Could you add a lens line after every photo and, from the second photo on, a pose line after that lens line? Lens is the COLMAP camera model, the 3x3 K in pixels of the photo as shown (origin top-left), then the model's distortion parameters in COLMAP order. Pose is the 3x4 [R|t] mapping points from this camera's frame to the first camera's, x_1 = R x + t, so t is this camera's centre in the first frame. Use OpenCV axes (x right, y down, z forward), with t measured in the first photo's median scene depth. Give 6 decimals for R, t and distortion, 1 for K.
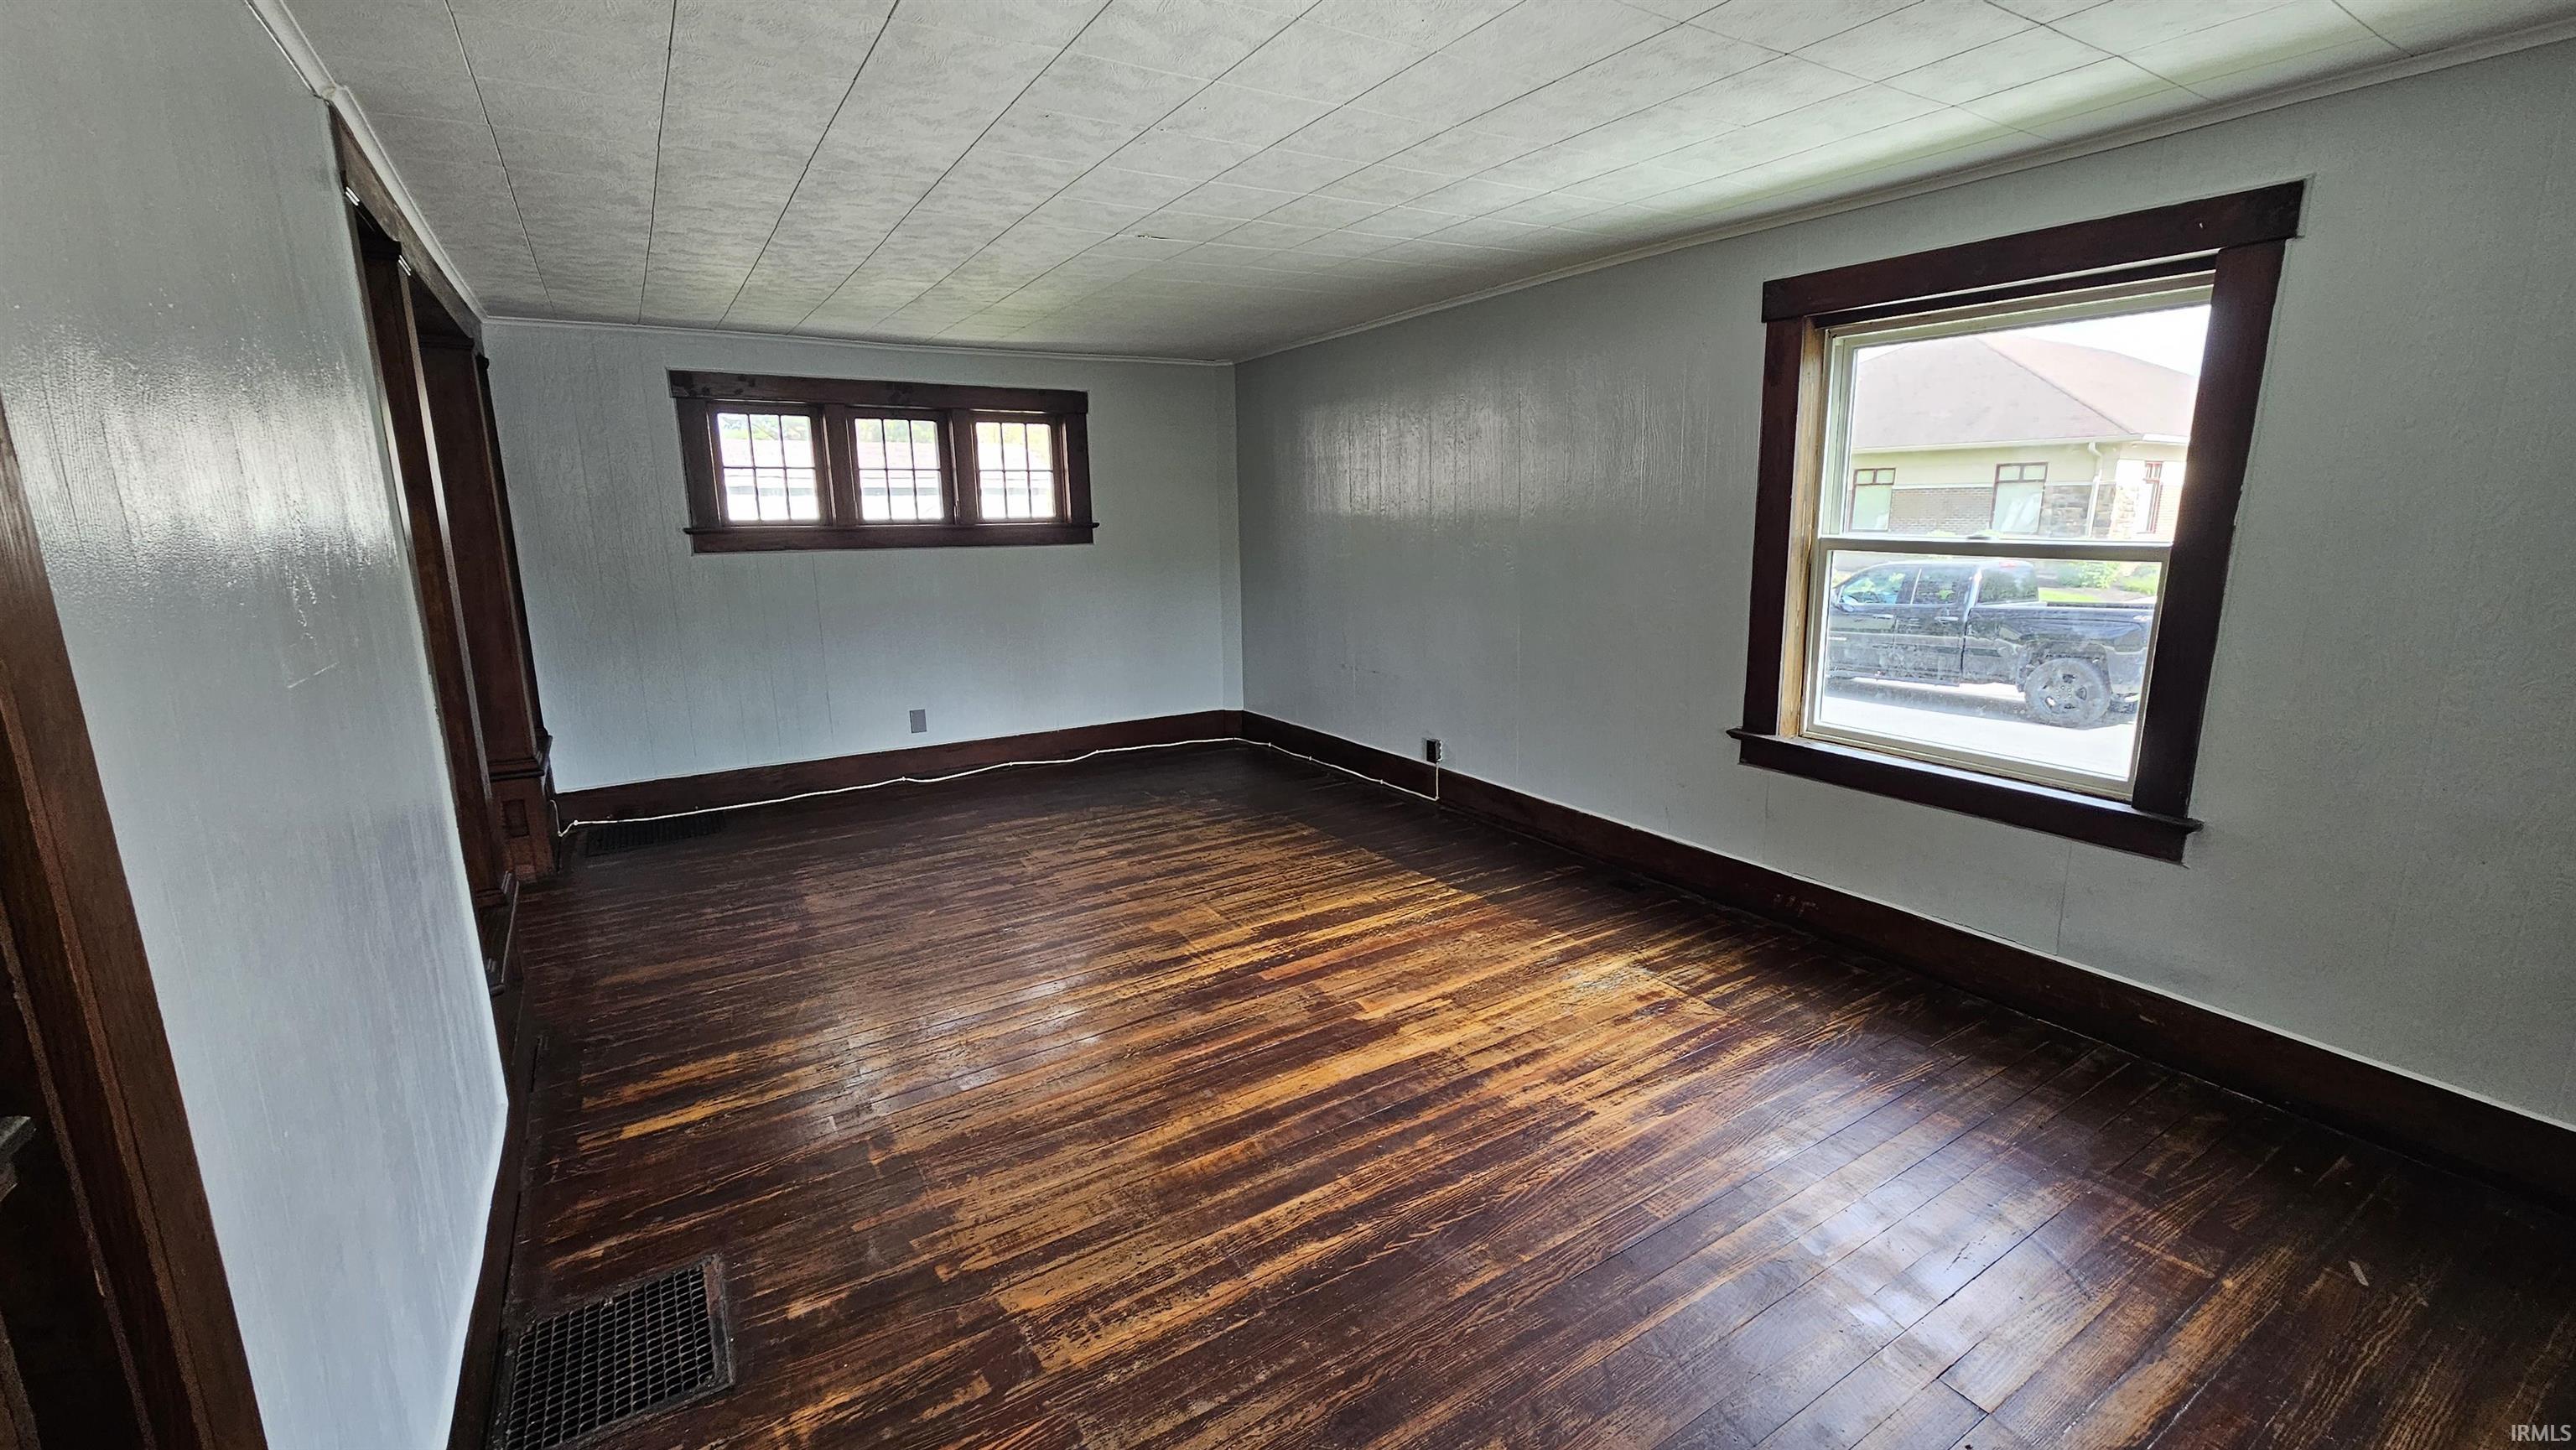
lens RADIAL K [[1056.7, 0, 1288.0], [0, 1056.7, 725.0], [0, 0, 1]] dist [-0.000720, -0.000083]
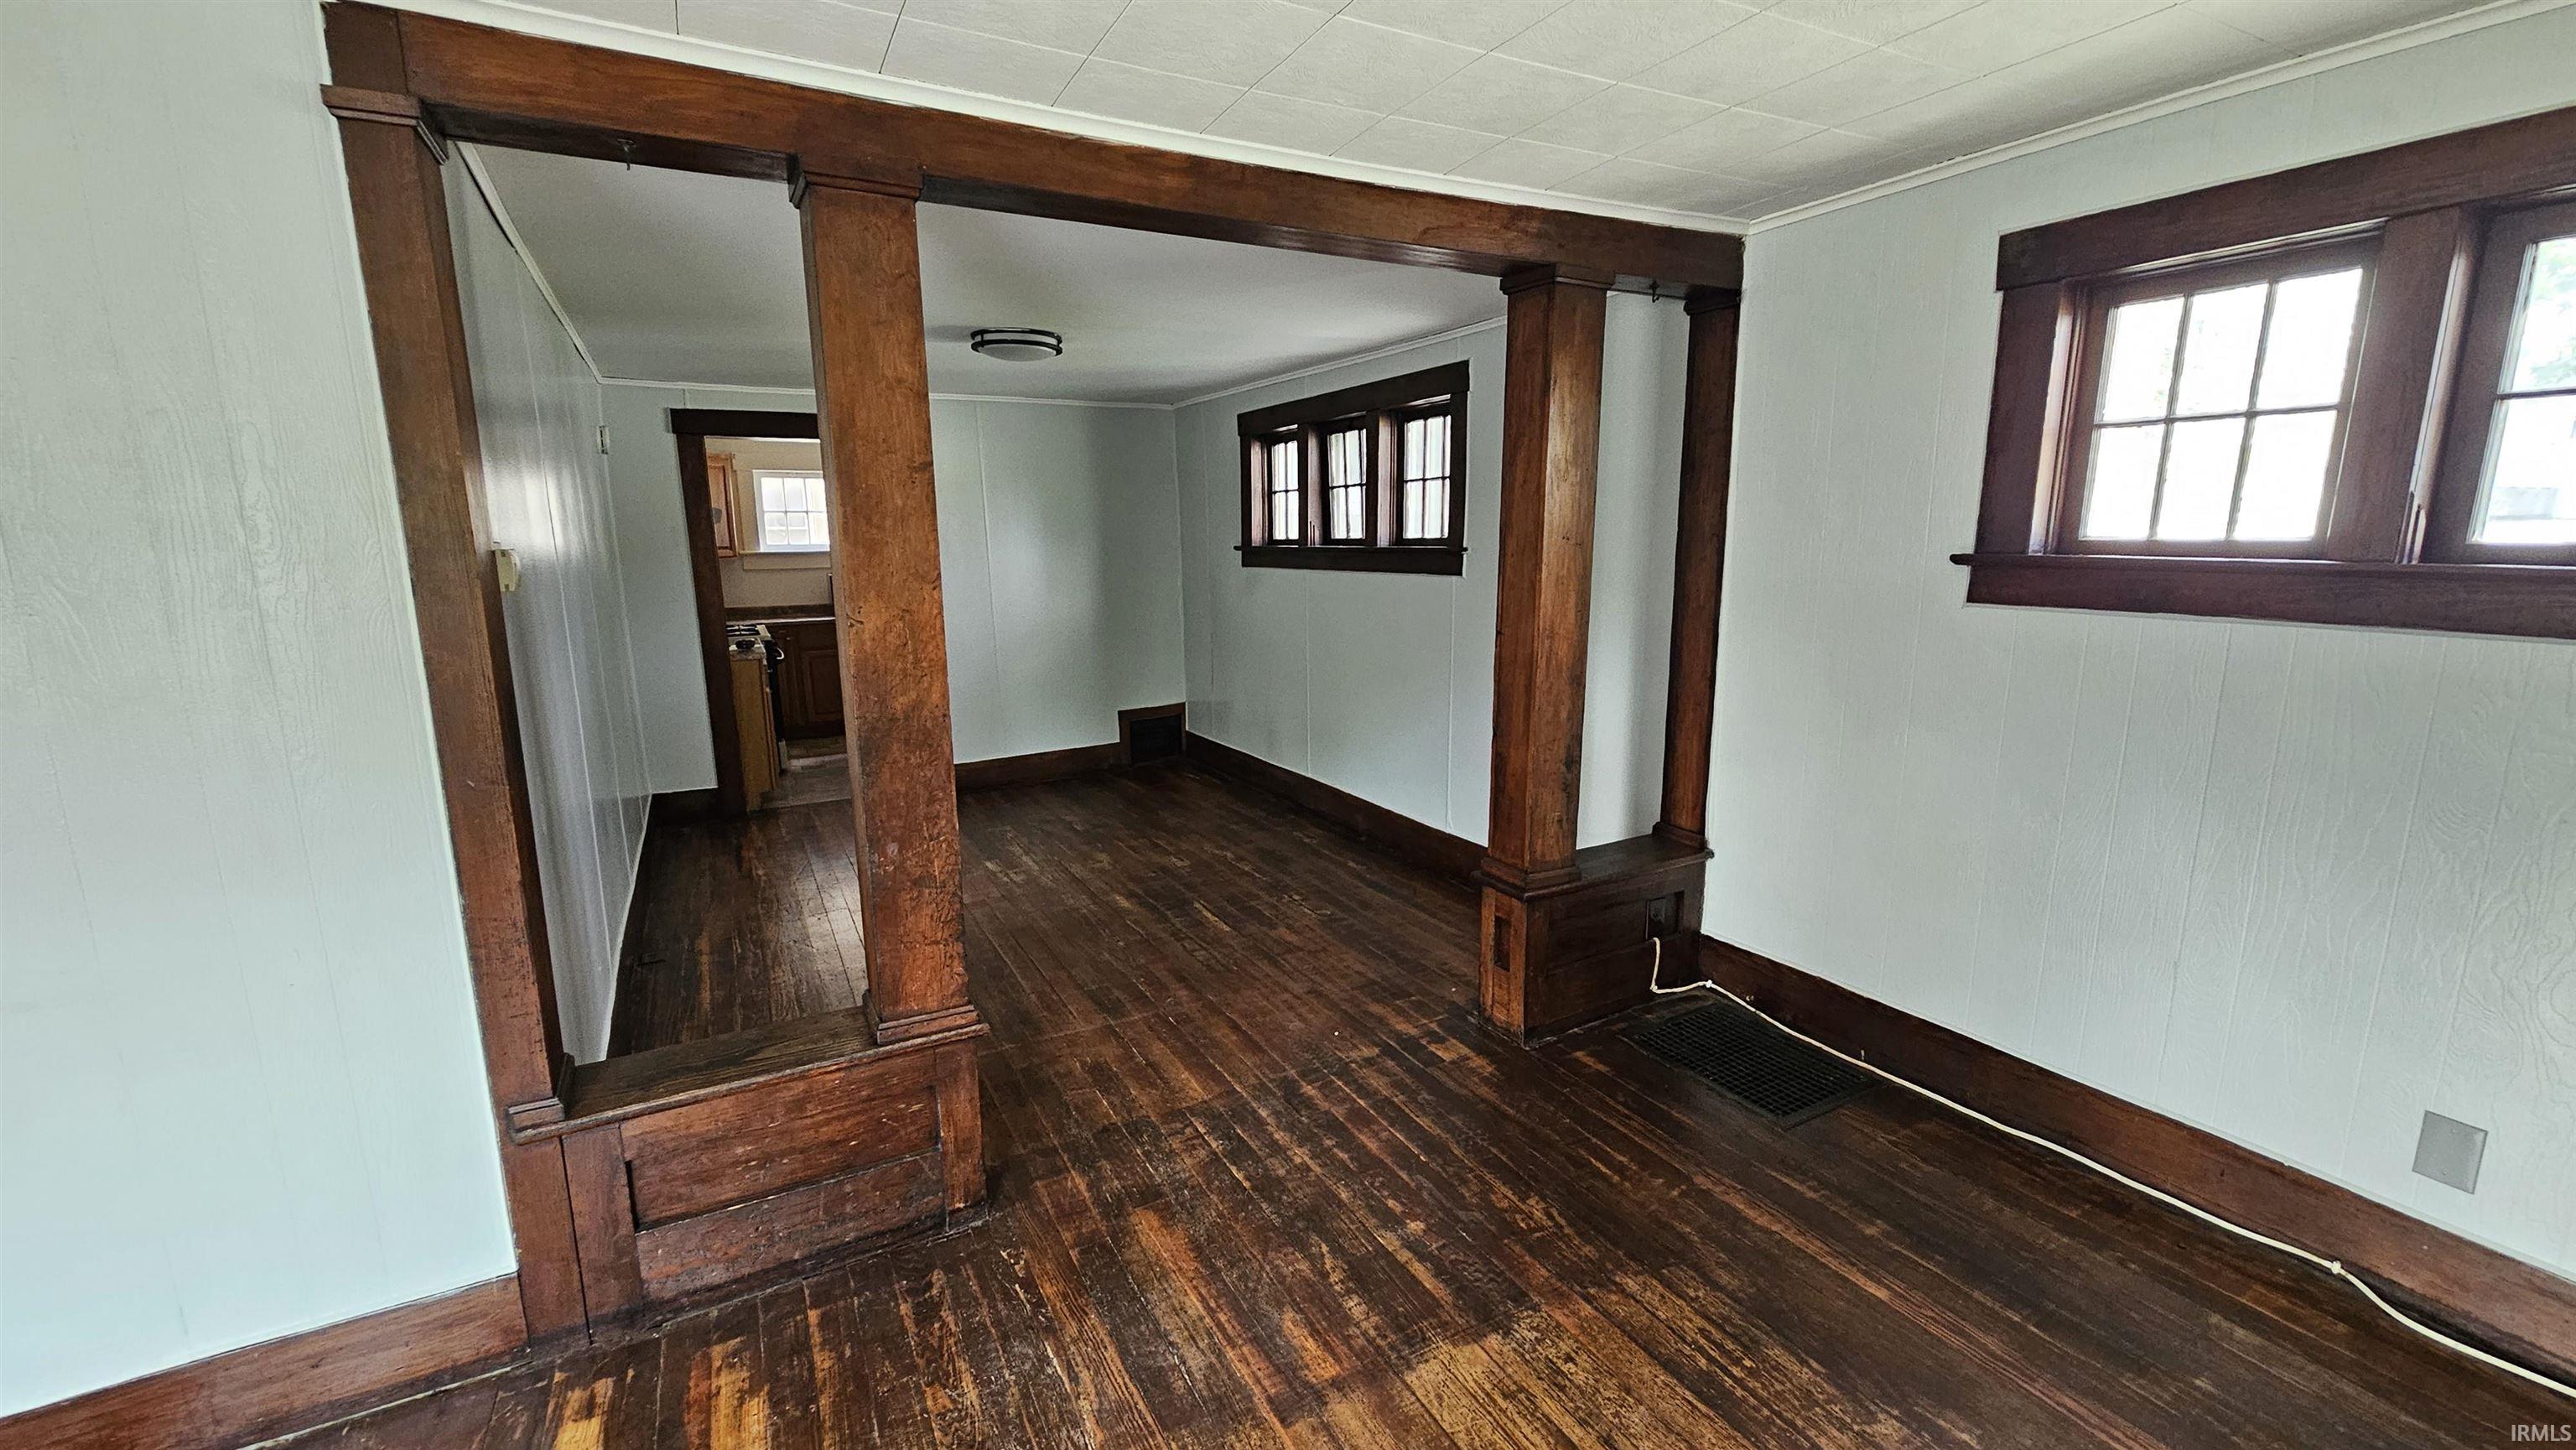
lens RADIAL K [[1056.7, 0, 1288.0], [0, 1056.7, 725.0], [0, 0, 1]] dist [-0.000720, -0.000083]
pose [[-0.069496, 0.211541, -0.974895, -0.037151], [-0.180701, 0.958422, 0.220848, -0.195405], [0.981080, 0.191513, -0.028381, 0.863710]]
